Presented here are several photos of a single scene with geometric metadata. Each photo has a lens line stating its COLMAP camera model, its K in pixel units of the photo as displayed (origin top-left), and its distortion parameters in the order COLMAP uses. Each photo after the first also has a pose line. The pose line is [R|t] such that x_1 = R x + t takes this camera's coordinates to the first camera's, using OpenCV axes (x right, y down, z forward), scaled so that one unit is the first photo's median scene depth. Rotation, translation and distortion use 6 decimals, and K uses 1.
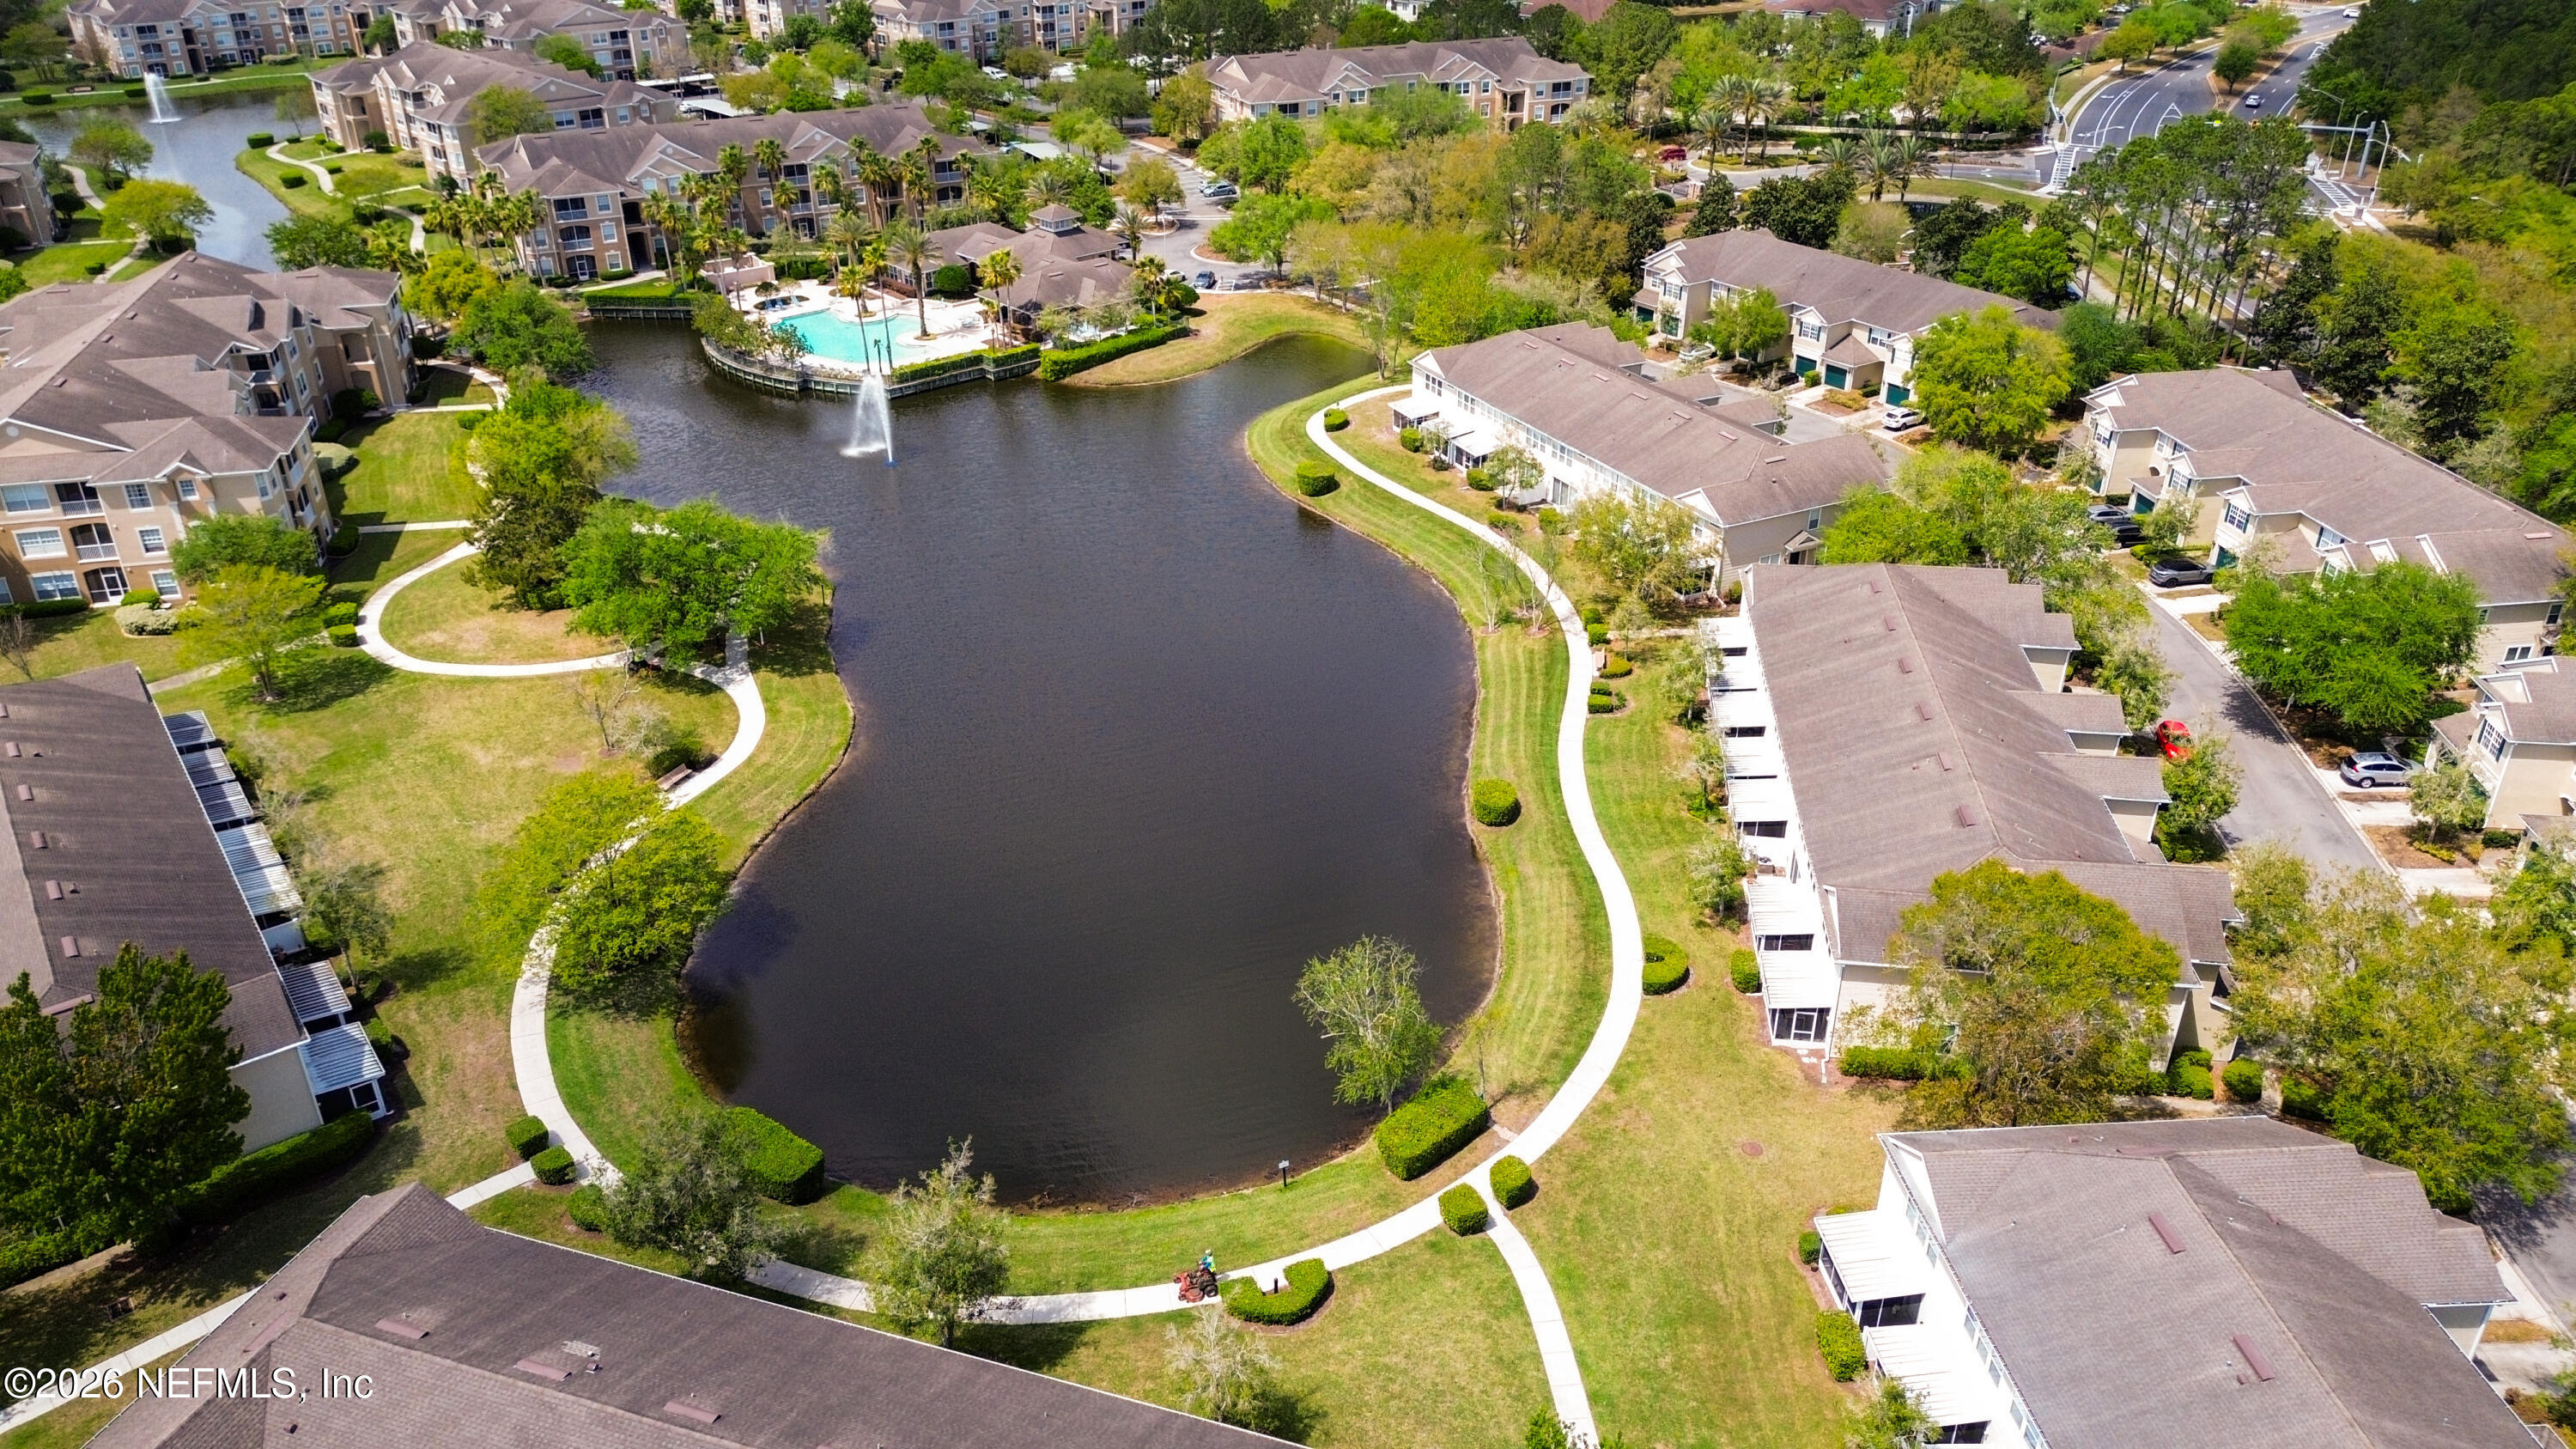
lens RADIAL K [[1828.7, 0, 1288.0], [0, 1828.7, 724.5], [0, 0, 1]] dist [0.079668, -0.085493]
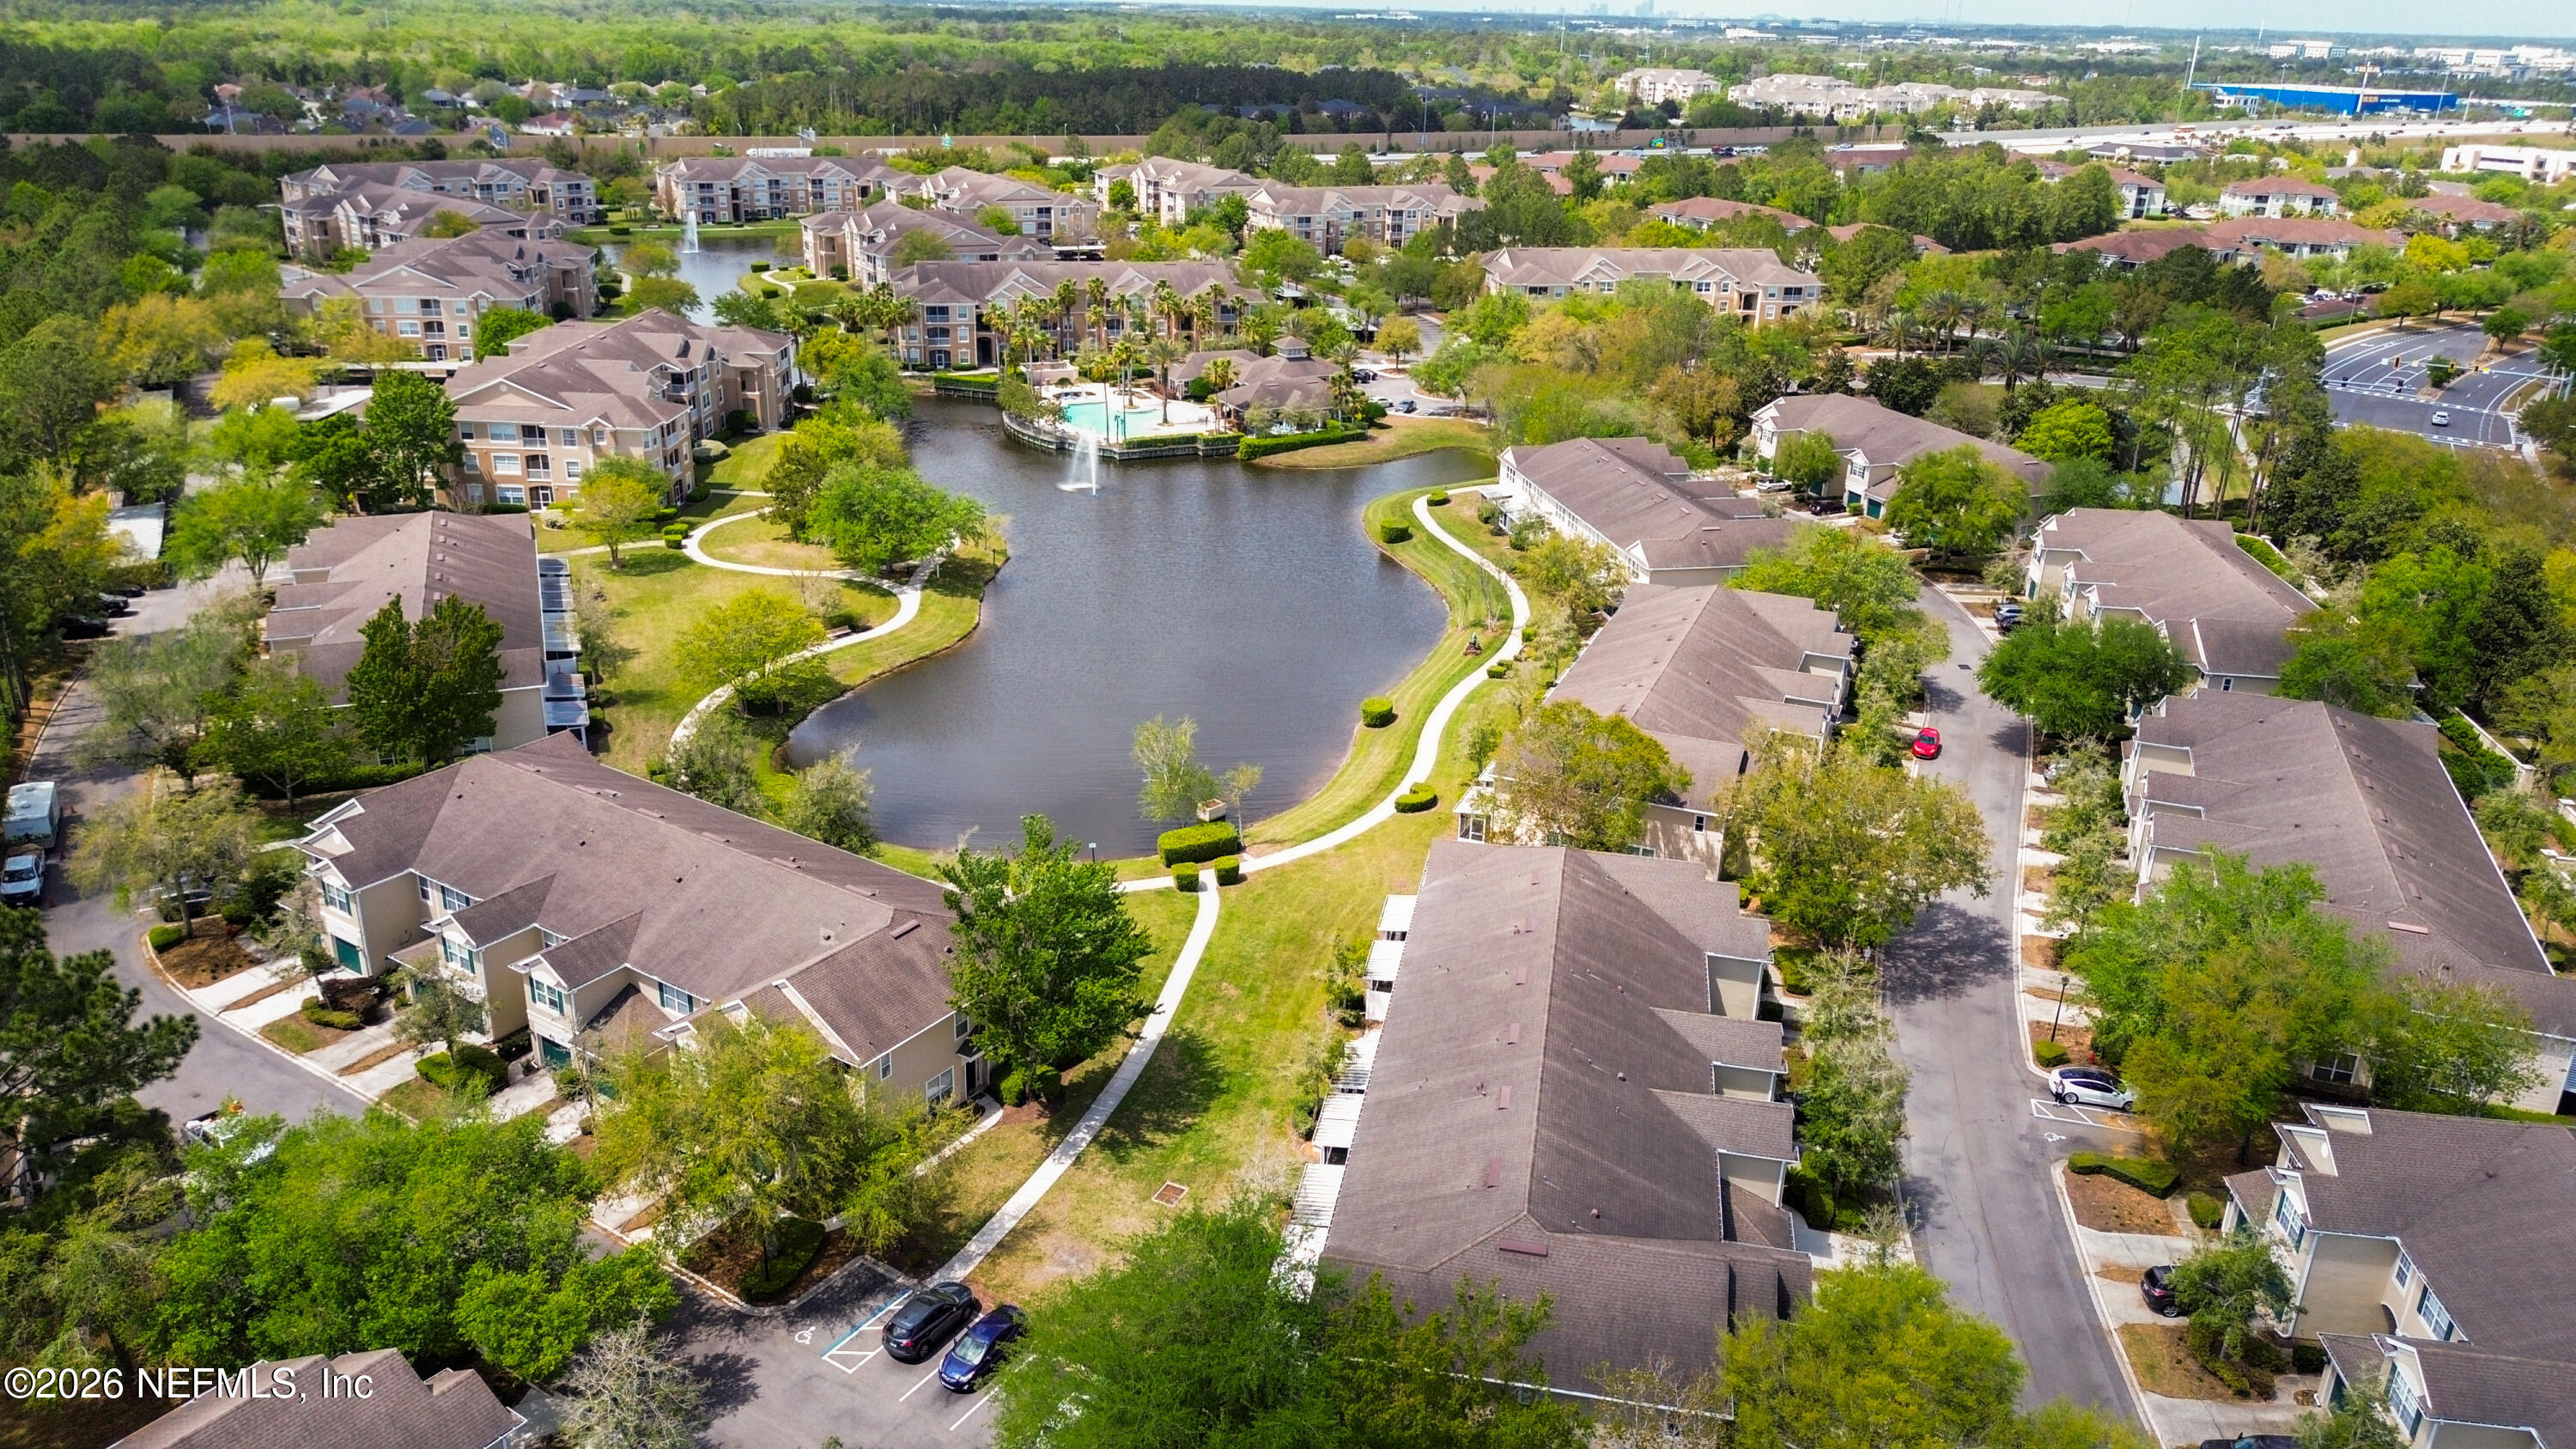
lens RADIAL K [[1828.7, 0, 1288.0], [0, 1828.7, 724.5], [0, 0, 1]] dist [0.079668, -0.085493]
pose [[0.965760, 0.122221, -0.228844, 0.225738], [-0.148477, 0.983723, -0.101210, 0.124405], [0.212749, 0.131723, 0.968188, -0.207190]]
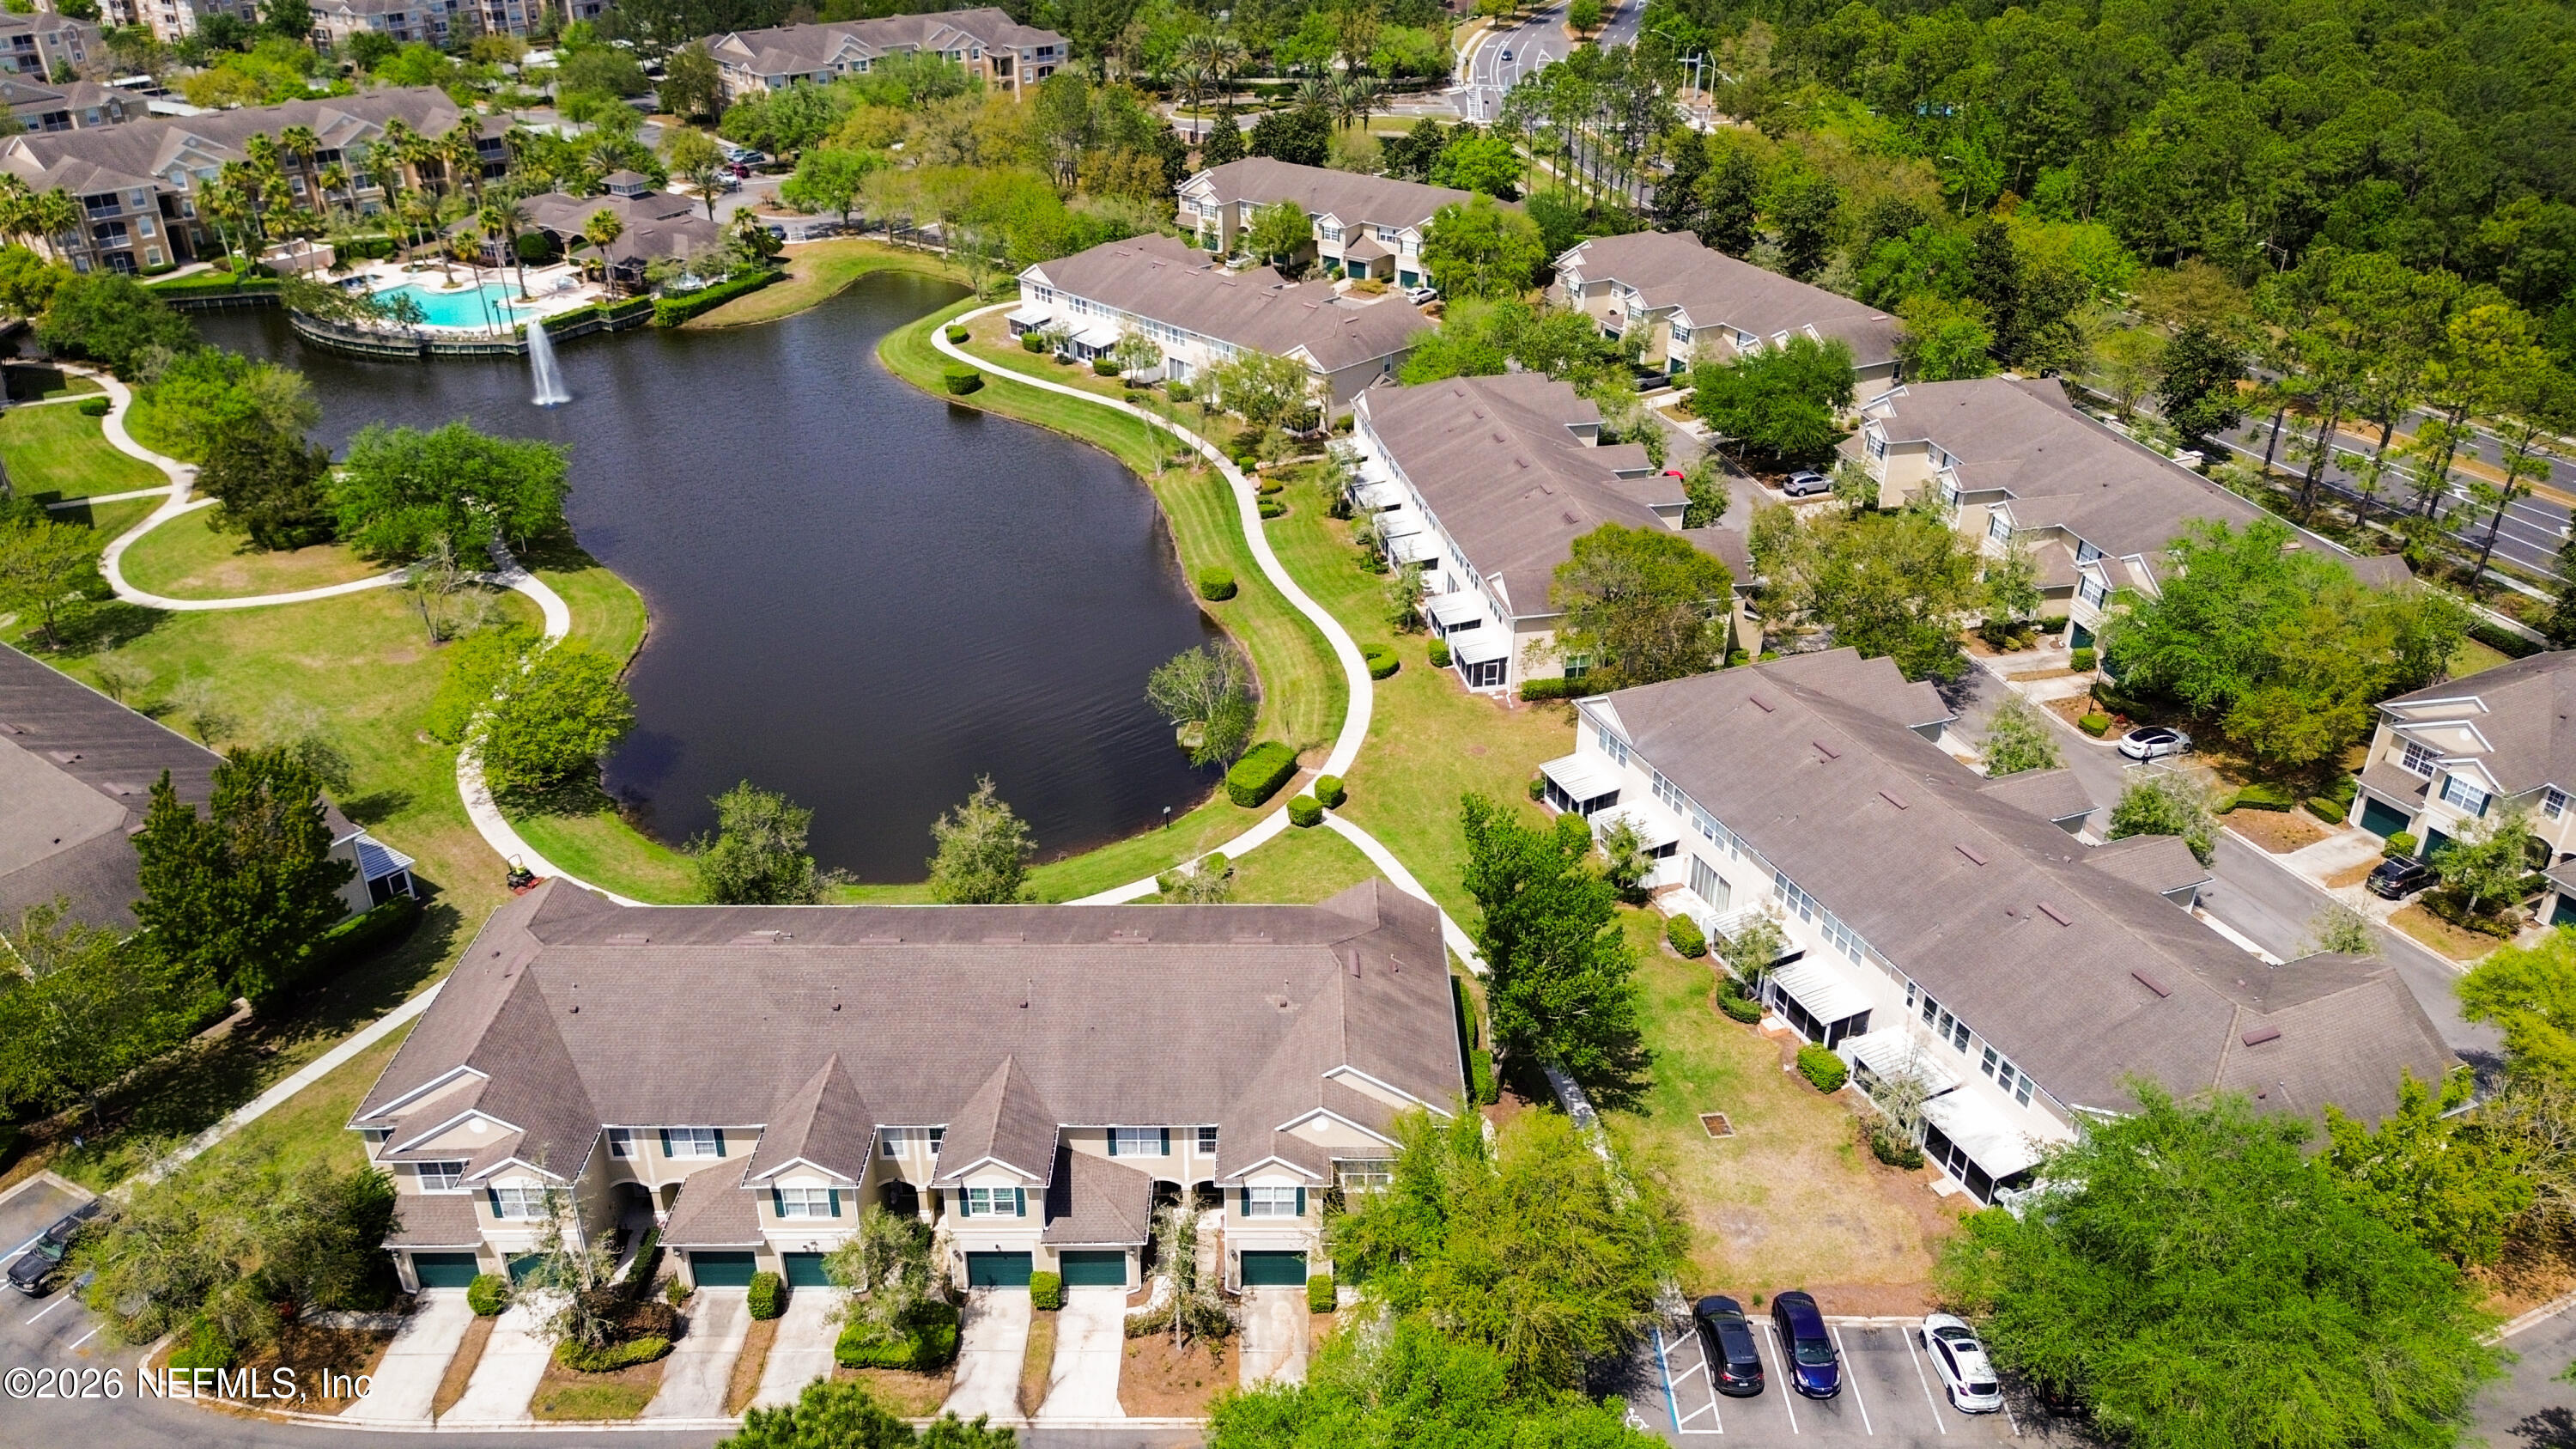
lens RADIAL K [[1828.7, 0, 1288.0], [0, 1828.7, 724.5], [0, 0, 1]] dist [0.079668, -0.085493]
pose [[0.948768, -0.144873, 0.280805, -0.131089], [0.143647, 0.989312, 0.025058, 0.071919], [-0.281434, 0.016563, 0.959438, -0.144287]]
